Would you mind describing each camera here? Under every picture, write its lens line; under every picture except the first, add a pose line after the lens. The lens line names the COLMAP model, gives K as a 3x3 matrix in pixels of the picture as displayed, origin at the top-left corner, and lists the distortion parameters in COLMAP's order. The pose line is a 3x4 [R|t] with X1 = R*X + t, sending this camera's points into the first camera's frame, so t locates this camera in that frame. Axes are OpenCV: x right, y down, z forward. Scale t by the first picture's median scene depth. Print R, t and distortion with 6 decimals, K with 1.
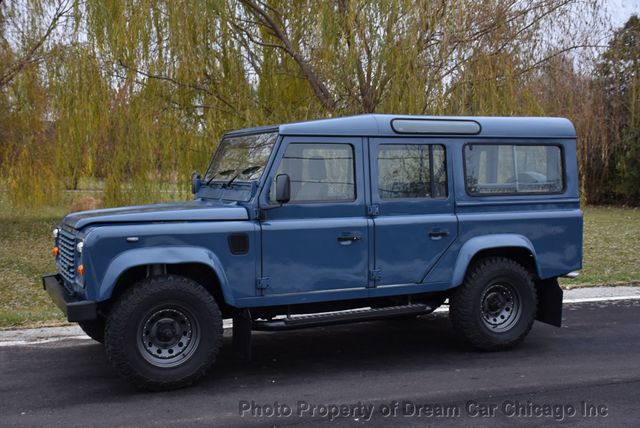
lens RADIAL K [[797.2, 0, 320.0], [0, 797.2, 214.0], [0, 0, 1]] dist [0.020574, 0.006604]
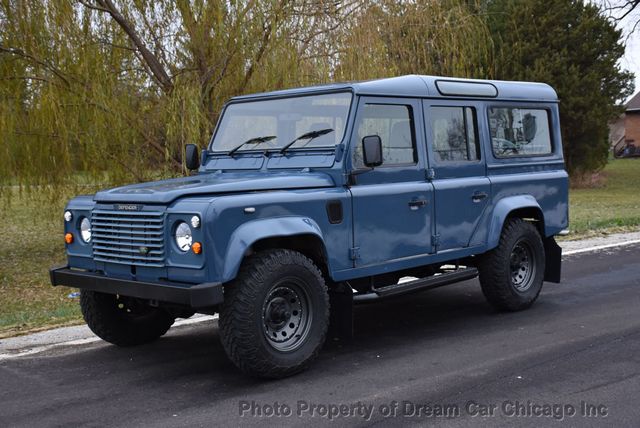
lens RADIAL K [[842.0, 0, 320.0], [0, 842.0, 214.0], [0, 0, 1]] dist [0.079695, 0.032036]
pose [[0.930839, -0.050194, 0.361967, -0.426399], [0.048585, 0.998727, 0.013553, 0.023312], [-0.362186, 0.004971, 0.932092, 0.087474]]
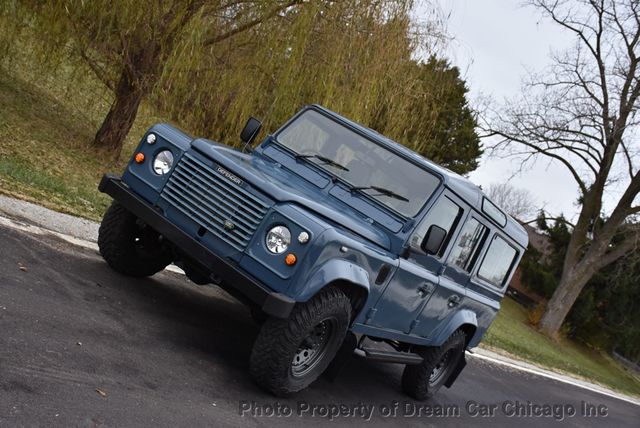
lens RADIAL K [[781.1, 0, 320.0], [0, 781.1, 214.0], [0, 0, 1]] dist [0.071843, -0.004324]
pose [[0.706937, 0.390775, 0.589521, -0.684610], [-0.483623, 0.875276, -0.000247, 0.008624], [-0.516091, -0.284931, 0.807753, 0.253078]]
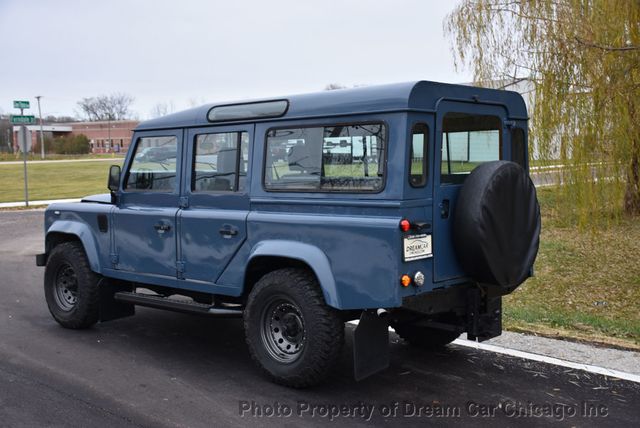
lens RADIAL K [[781.1, 0, 320.0], [0, 781.1, 214.0], [0, 0, 1]] dist [0.071843, -0.004324]
pose [[0.372525, 0.055925, -0.926335, 1.013690], [-0.046154, 0.998064, 0.041695, -0.037071], [0.926874, 0.027222, 0.374385, 0.777492]]
